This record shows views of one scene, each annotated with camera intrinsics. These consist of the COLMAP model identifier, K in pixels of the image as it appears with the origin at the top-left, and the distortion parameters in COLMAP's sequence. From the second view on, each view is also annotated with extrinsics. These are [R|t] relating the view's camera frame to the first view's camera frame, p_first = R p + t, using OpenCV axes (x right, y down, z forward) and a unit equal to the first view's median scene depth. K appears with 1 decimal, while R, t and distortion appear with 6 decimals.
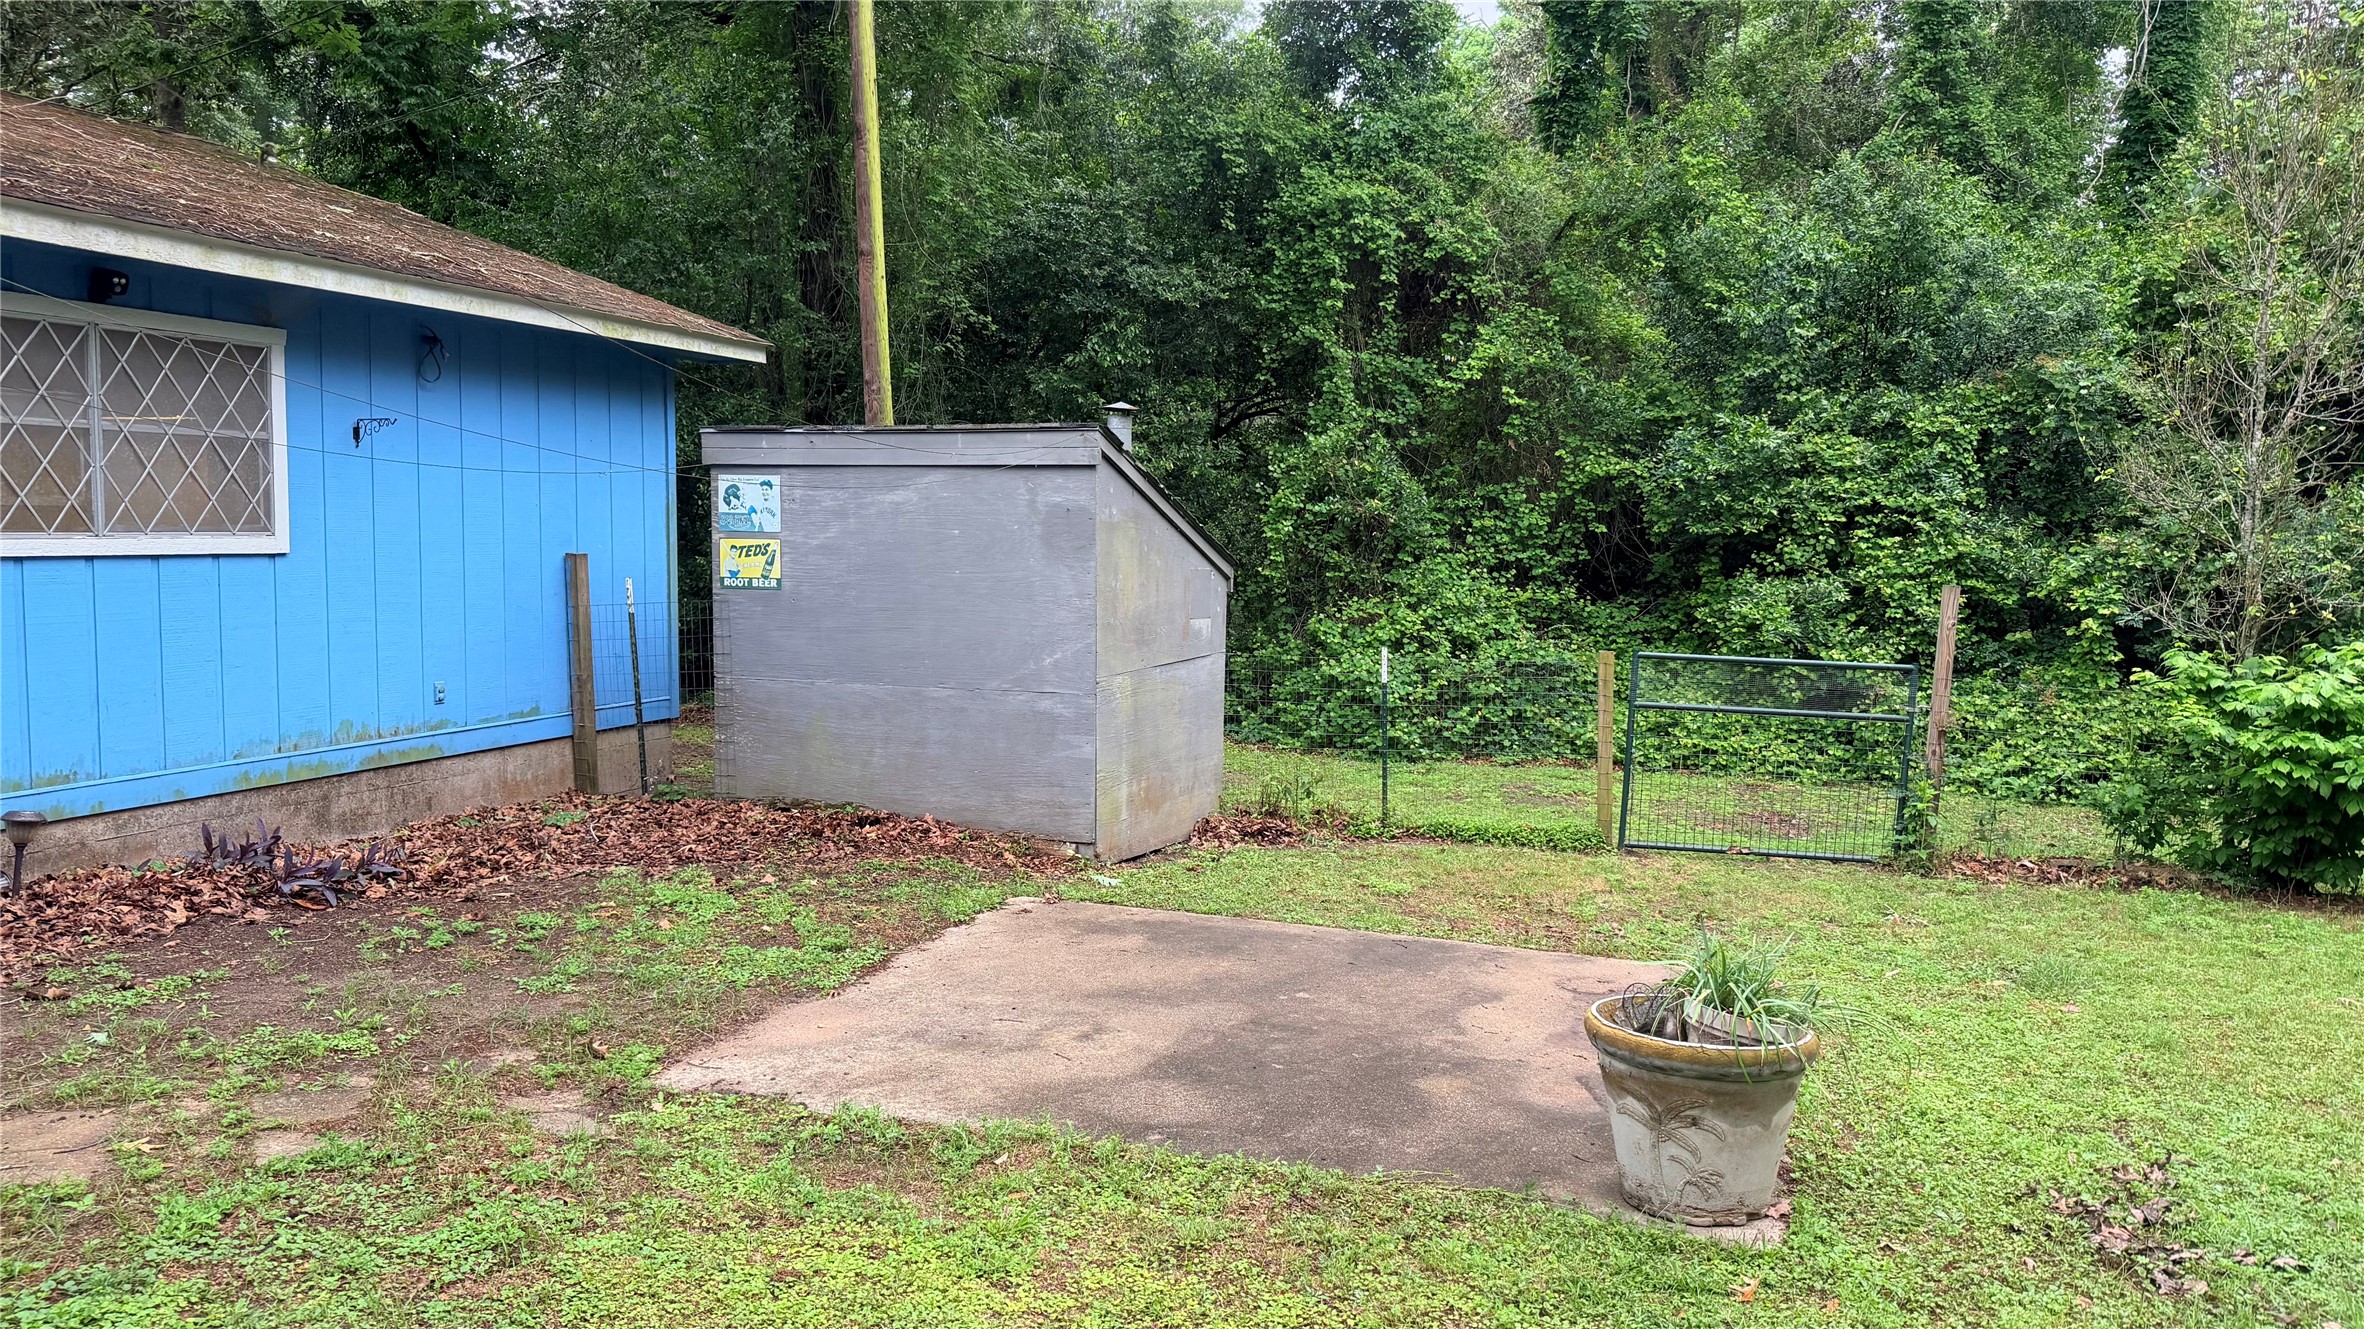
lens RADIAL K [[1651.0, 0, 1204.4], [0, 1651.0, 679.9], [0, 0, 1]] dist [0.057267, -0.080439]
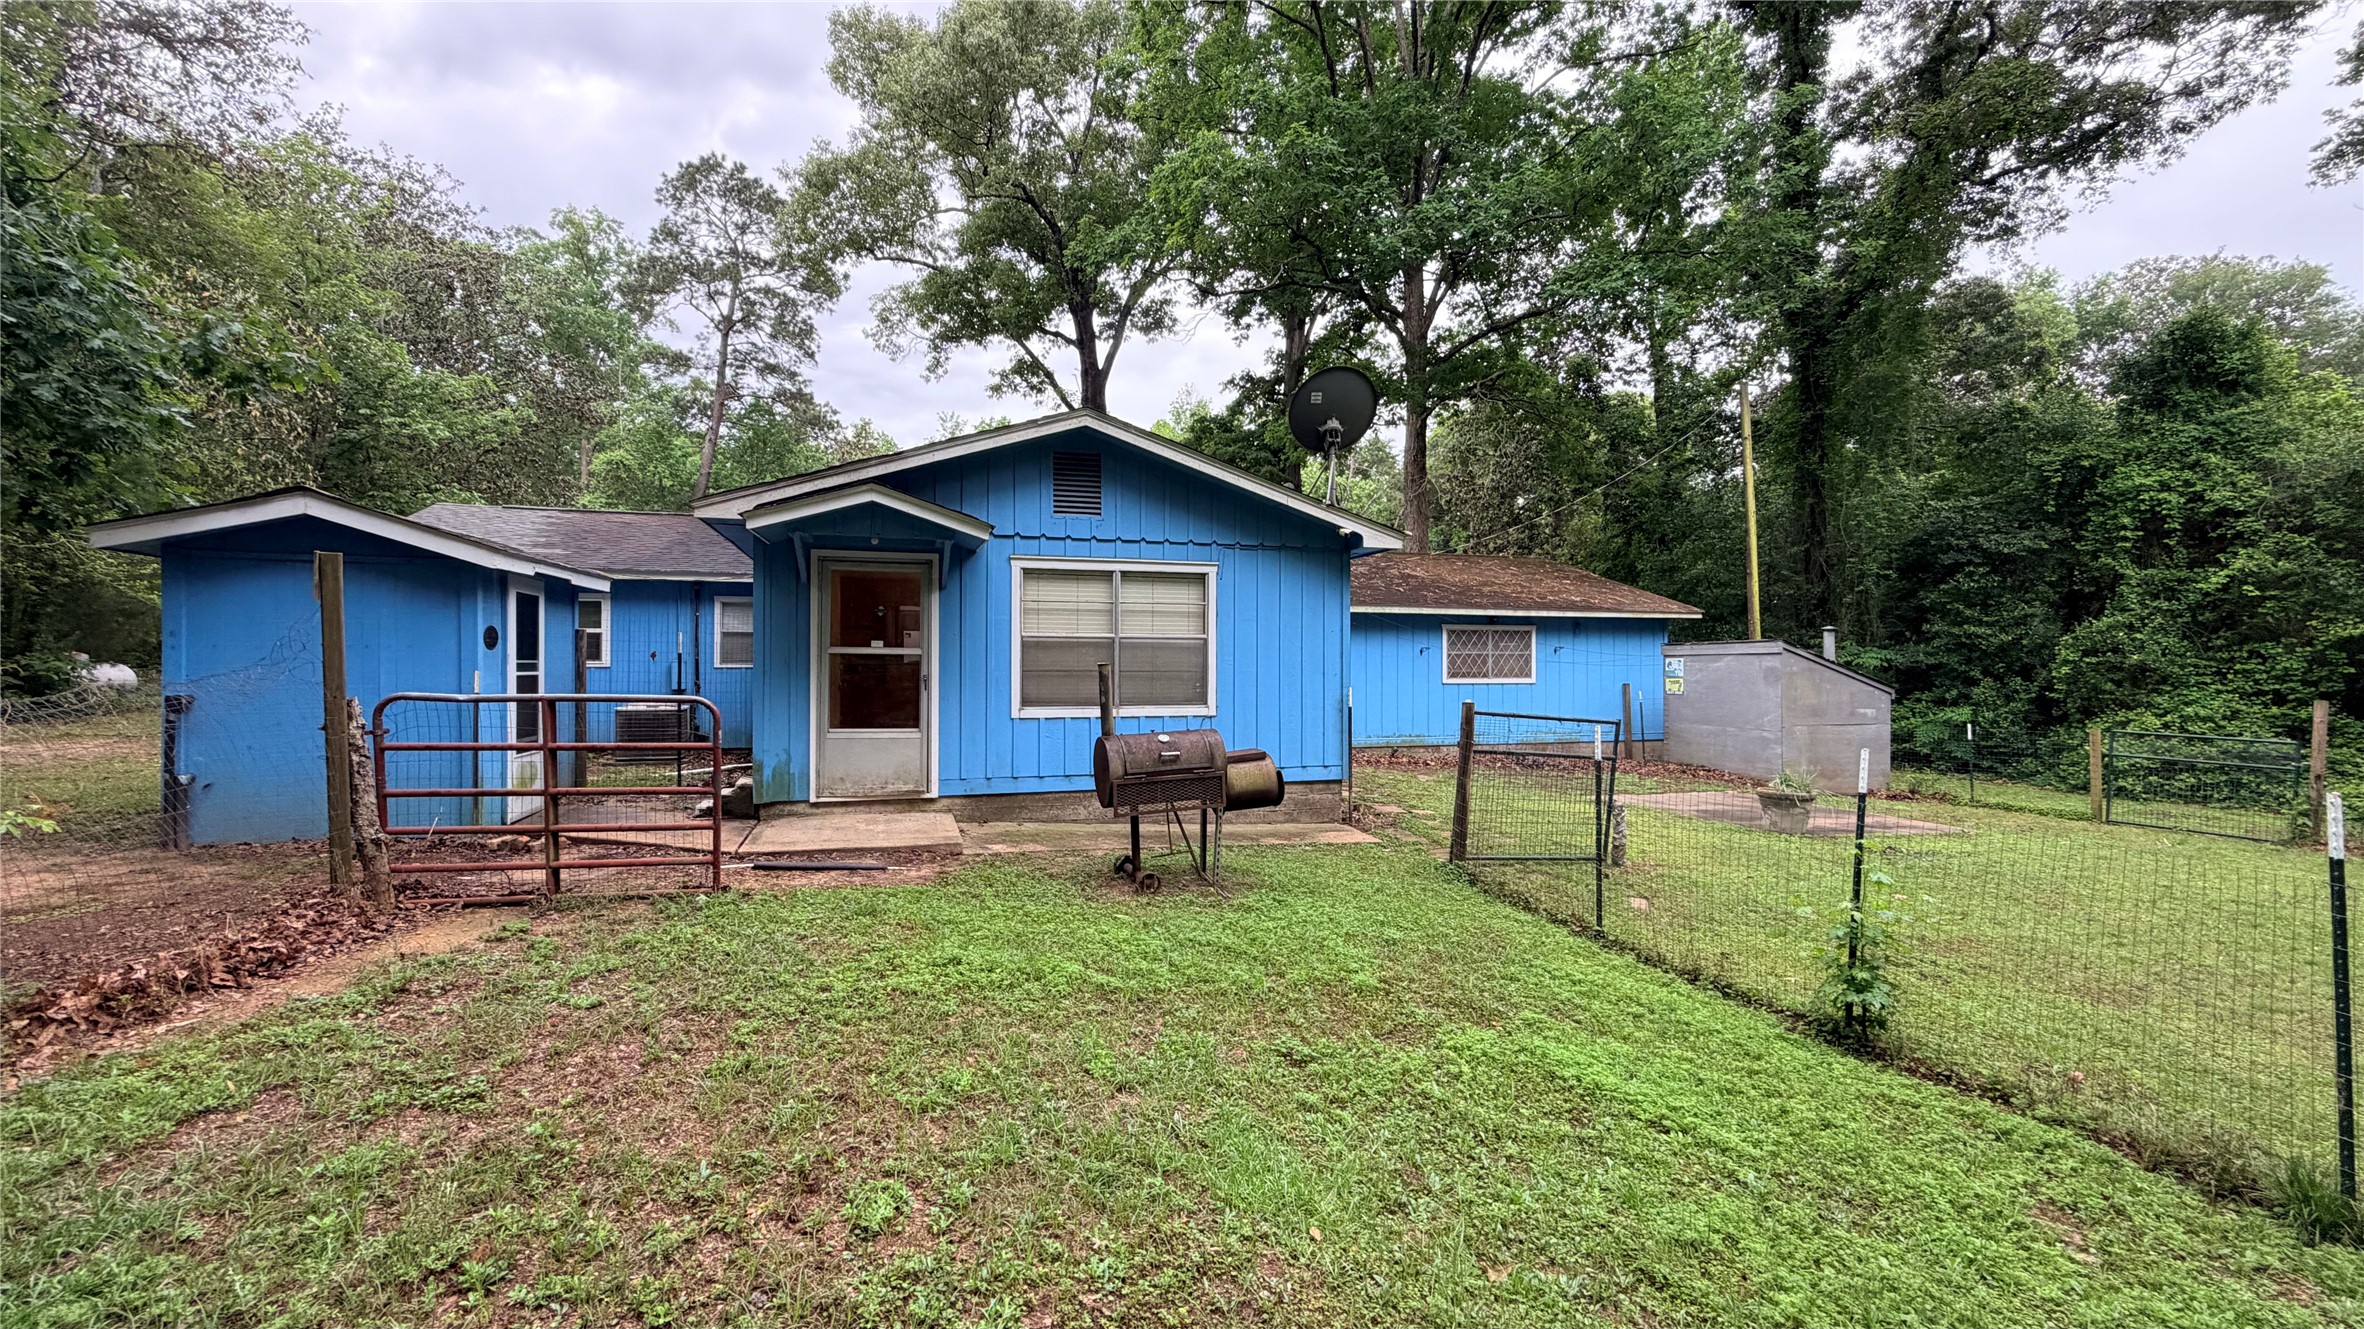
lens RADIAL K [[938.6, 0, 1174.7], [0, 938.6, 664.6], [0, 0, 1]] dist [0.000613, -0.000665]
pose [[0.567811, -0.016799, -0.822988, 0.569217], [-0.066698, 0.995565, -0.066340, 0.060315], [0.820453, 0.092560, 0.564172, -0.679580]]
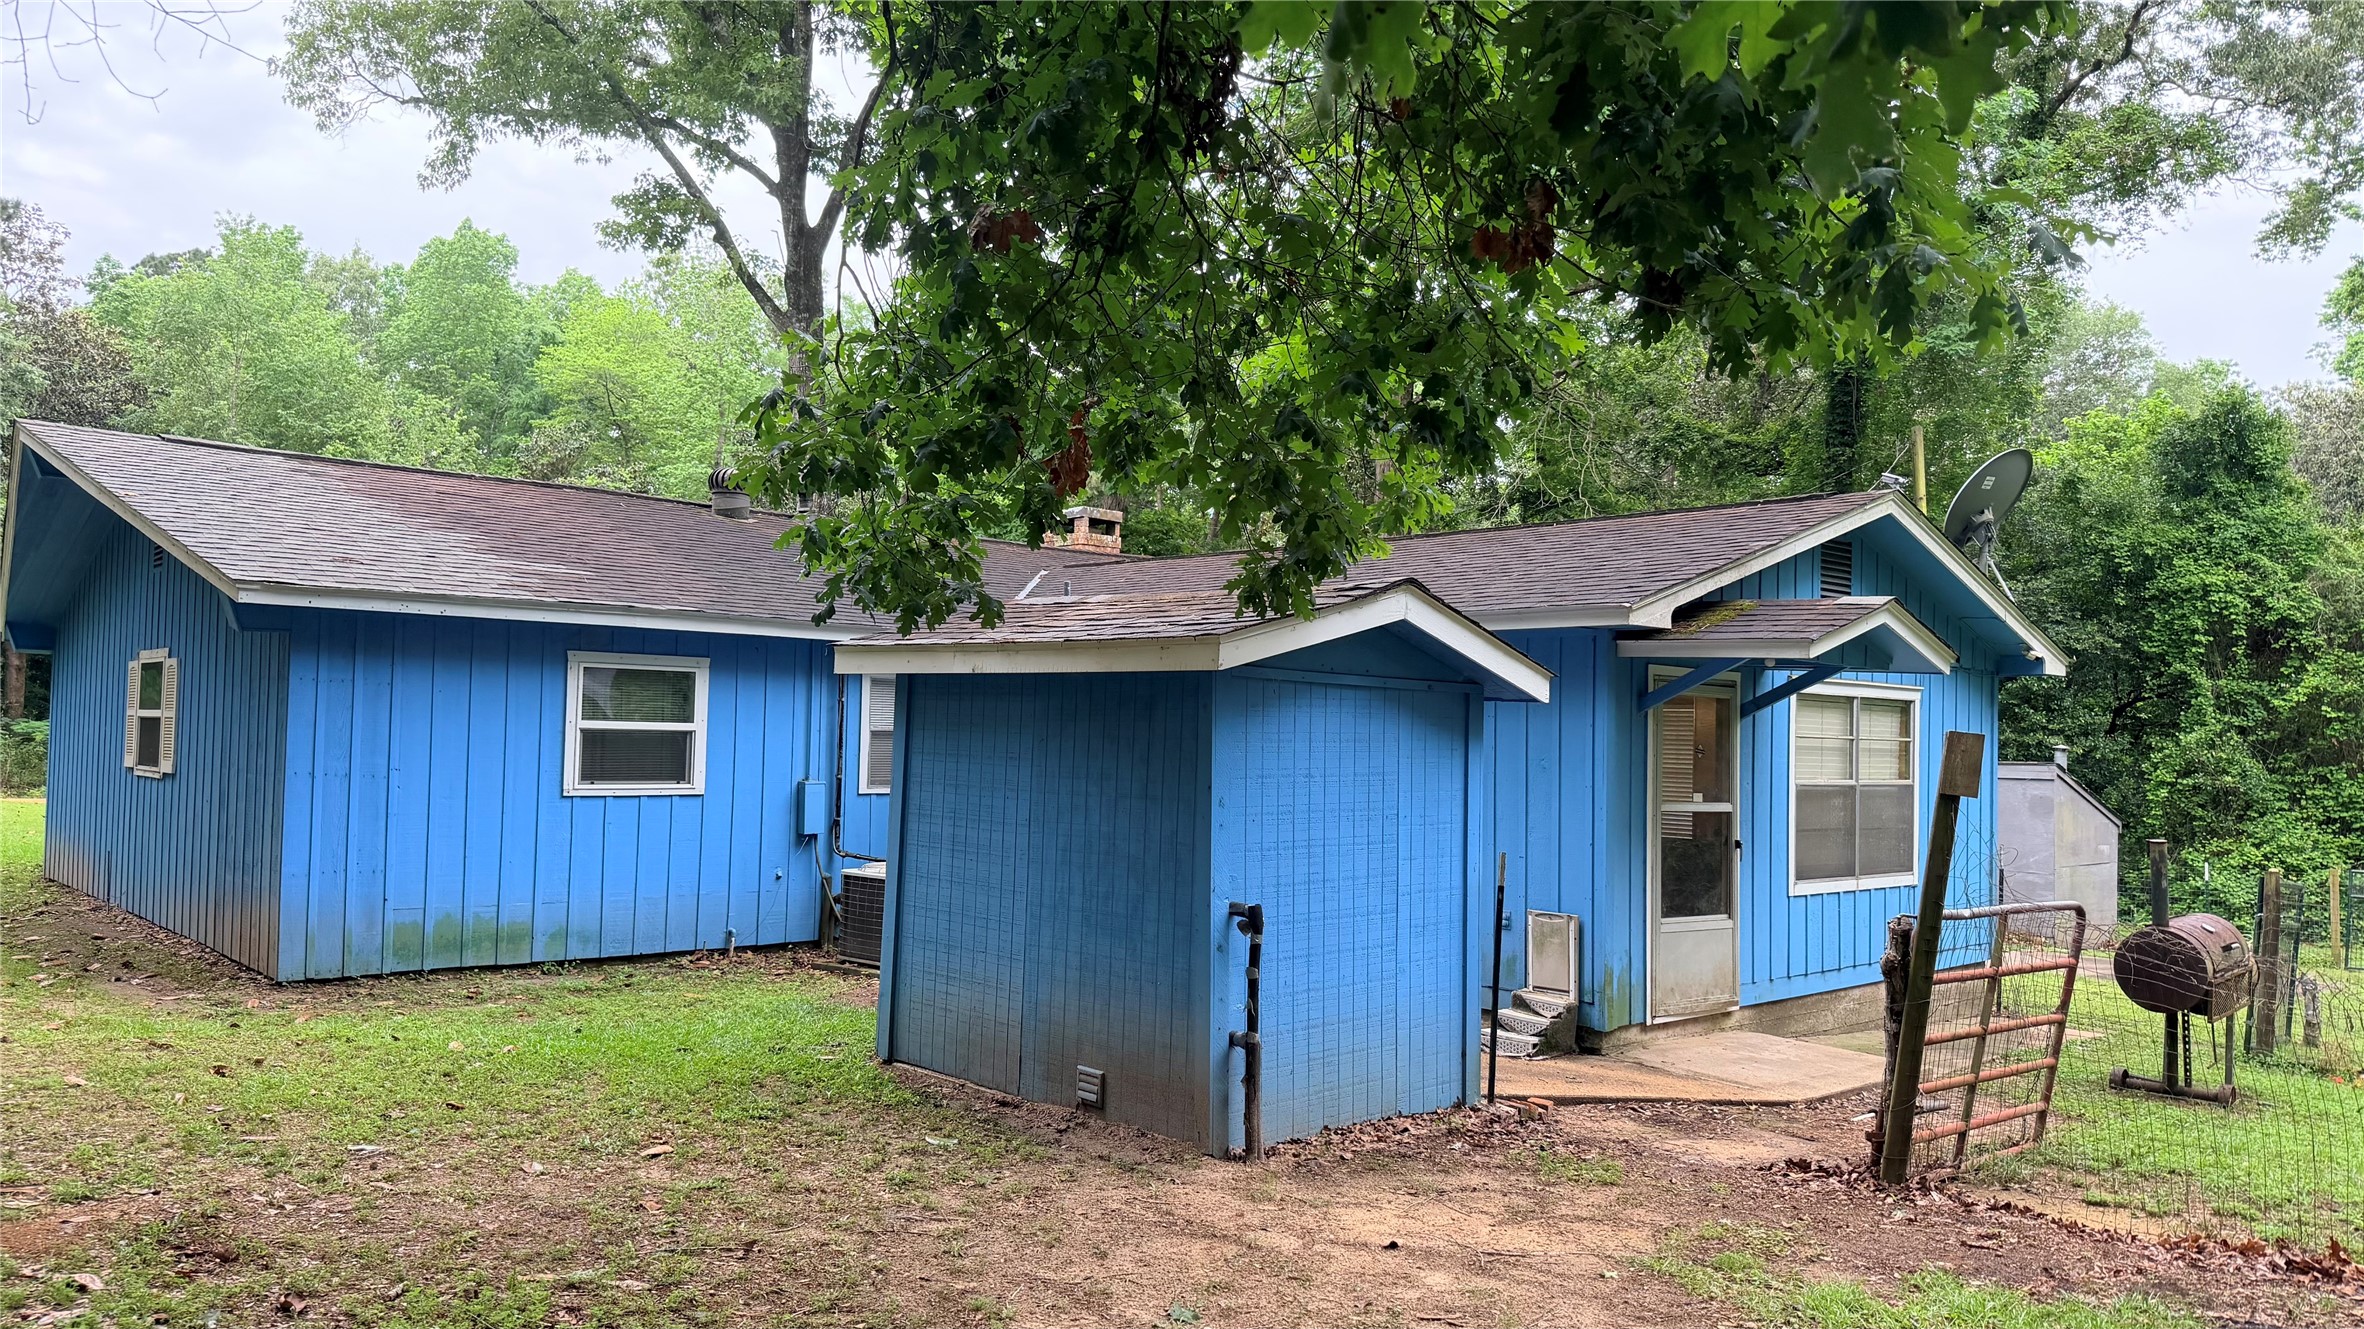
lens RADIAL K [[1651.0, 0, 1172.8], [0, 1651.0, 678.7], [0, 0, 1]] dist [0.057267, -0.080439]
pose [[0.873395, -0.011155, -0.486886, -0.001868], [-0.054346, 0.991261, -0.120198, 0.073417], [0.483972, 0.131441, 0.865156, -1.456208]]
